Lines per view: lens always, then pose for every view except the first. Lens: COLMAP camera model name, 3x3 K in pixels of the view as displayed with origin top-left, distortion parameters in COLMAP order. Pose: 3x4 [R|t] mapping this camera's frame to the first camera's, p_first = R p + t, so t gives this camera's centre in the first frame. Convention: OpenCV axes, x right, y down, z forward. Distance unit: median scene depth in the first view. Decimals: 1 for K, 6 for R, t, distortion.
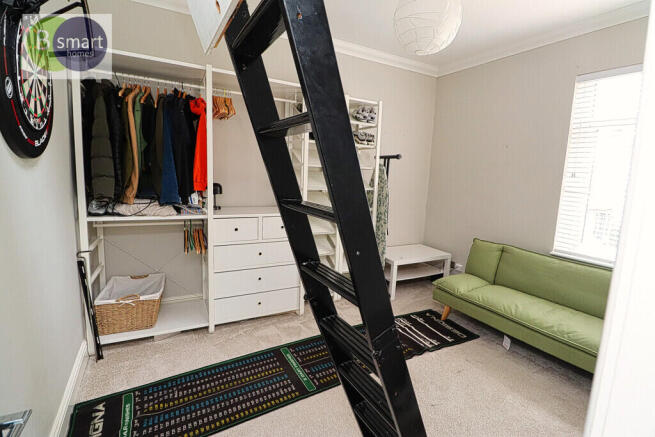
lens RADIAL K [[325.2, 0, 327.5], [0, 325.2, 218.5], [0, 0, 1]] dist [0.000457, 0.000157]
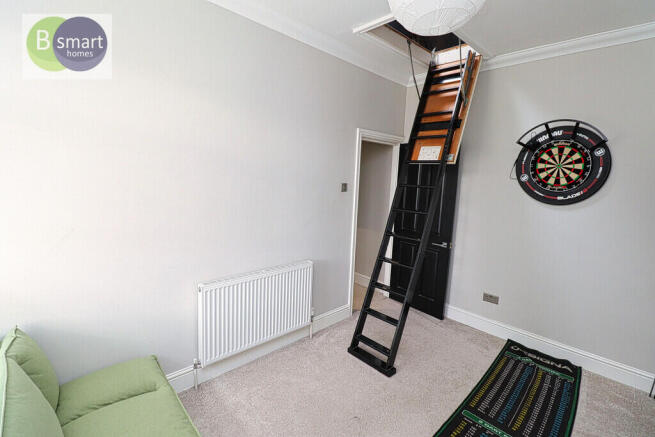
lens RADIAL K [[325.2, 0, 327.5], [0, 325.2, 218.5], [0, 0, 1]] dist [0.000457, 0.000157]
pose [[-0.973137, -0.051484, -0.224398, 0.684870], [-0.112110, 0.957278, 0.266551, -0.327536], [0.201088, 0.284548, -0.937335, 1.789290]]
